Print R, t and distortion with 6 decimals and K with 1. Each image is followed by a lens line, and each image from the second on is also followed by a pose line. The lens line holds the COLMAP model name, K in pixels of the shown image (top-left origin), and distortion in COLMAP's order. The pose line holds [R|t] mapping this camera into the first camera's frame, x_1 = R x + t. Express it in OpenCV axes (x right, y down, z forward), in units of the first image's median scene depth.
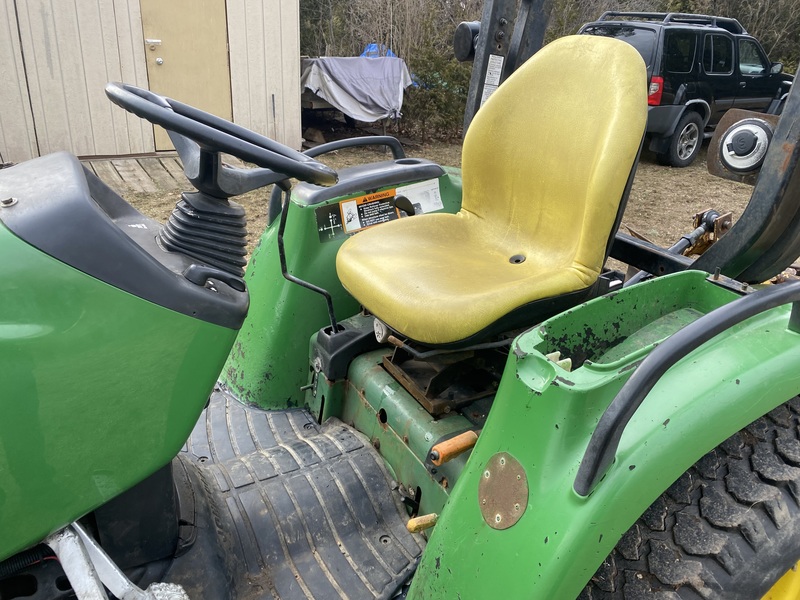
lens RADIAL K [[615.9, 0, 403.5], [0, 615.9, 295.5], [0, 0, 1]] dist [0.030656, -0.015248]
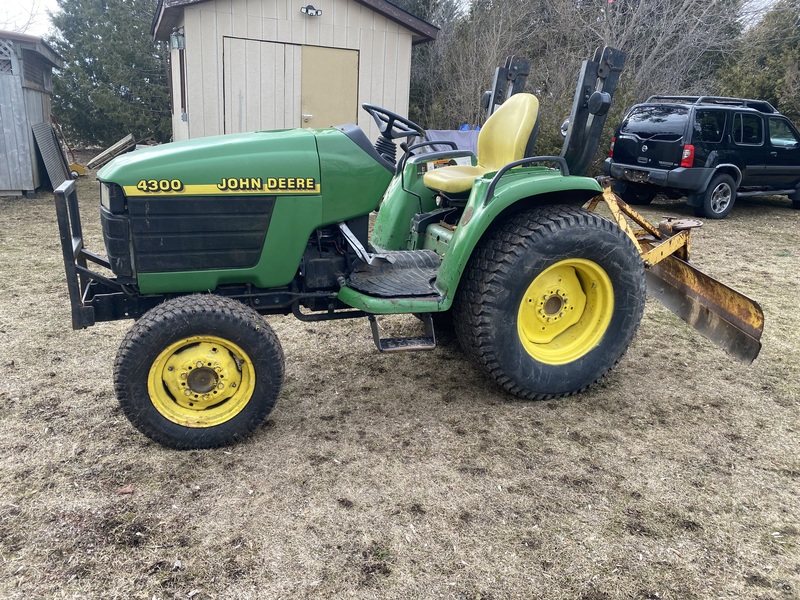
lens RADIAL K [[615.9, 0, 400.4], [0, 615.9, 304.6], [0, 0, 1]] dist [0.030656, -0.015248]
pose [[0.987325, 0.049596, -0.150762, 0.036907], [-0.066166, 0.992060, -0.106958, 0.132640], [0.144260, 0.115577, 0.982767, -0.262215]]
